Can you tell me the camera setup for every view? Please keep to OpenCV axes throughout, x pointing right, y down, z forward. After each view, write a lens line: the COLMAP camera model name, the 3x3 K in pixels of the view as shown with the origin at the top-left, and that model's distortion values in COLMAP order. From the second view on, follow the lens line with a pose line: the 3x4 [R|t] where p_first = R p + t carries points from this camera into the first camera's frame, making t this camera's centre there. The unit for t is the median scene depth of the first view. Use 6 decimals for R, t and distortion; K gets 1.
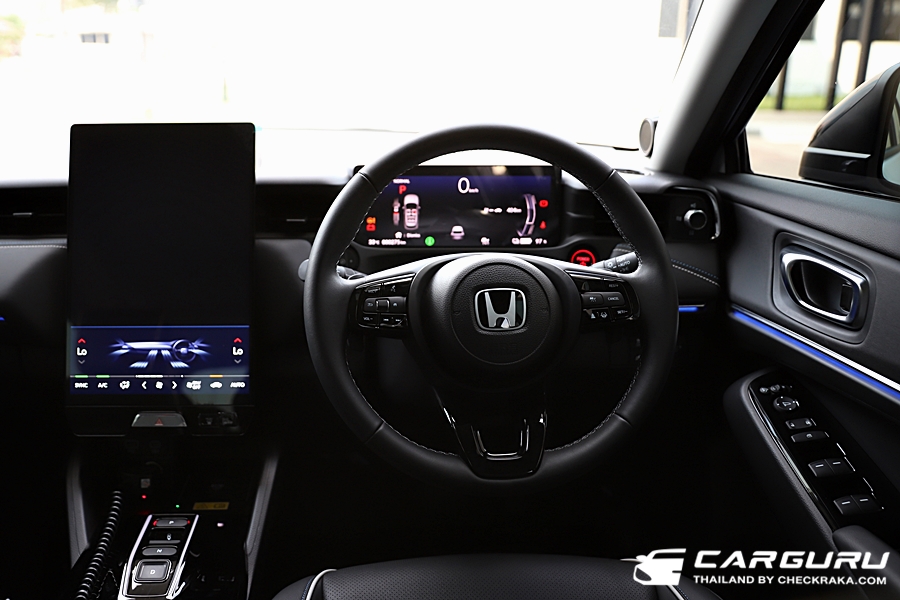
lens RADIAL K [[699.4, 0, 446.3], [0, 699.4, 297.9], [0, 0, 1]] dist [-0.030458, -0.001637]
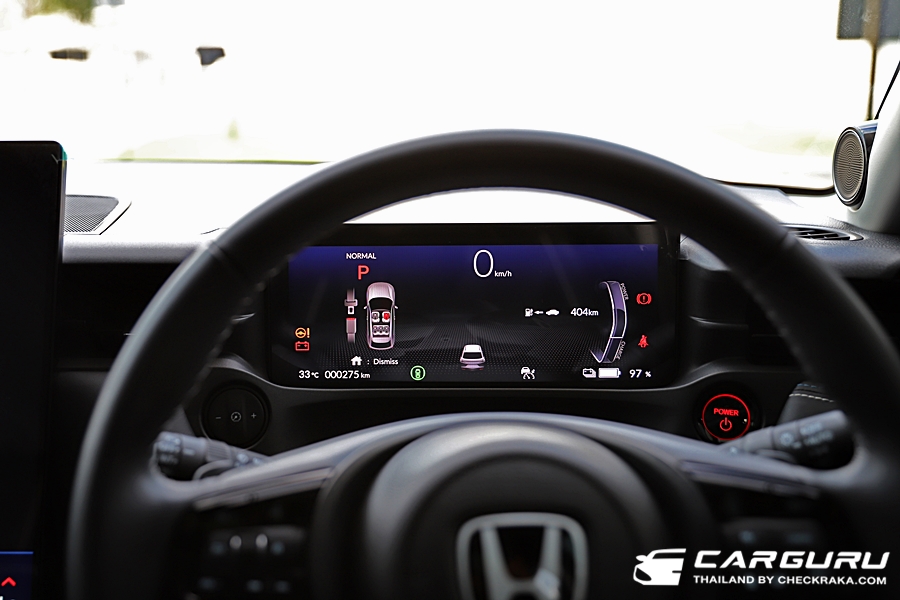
lens RADIAL K [[1063.3, 0, 452.9], [0, 1063.3, 299.4], [0, 0, 1]] dist [0.019939, 0.000000]
pose [[0.998504, -0.001220, -0.054671, 0.044720], [-0.005470, 0.992508, -0.122061, -0.041010], [0.054411, 0.122177, 0.991016, 0.237283]]
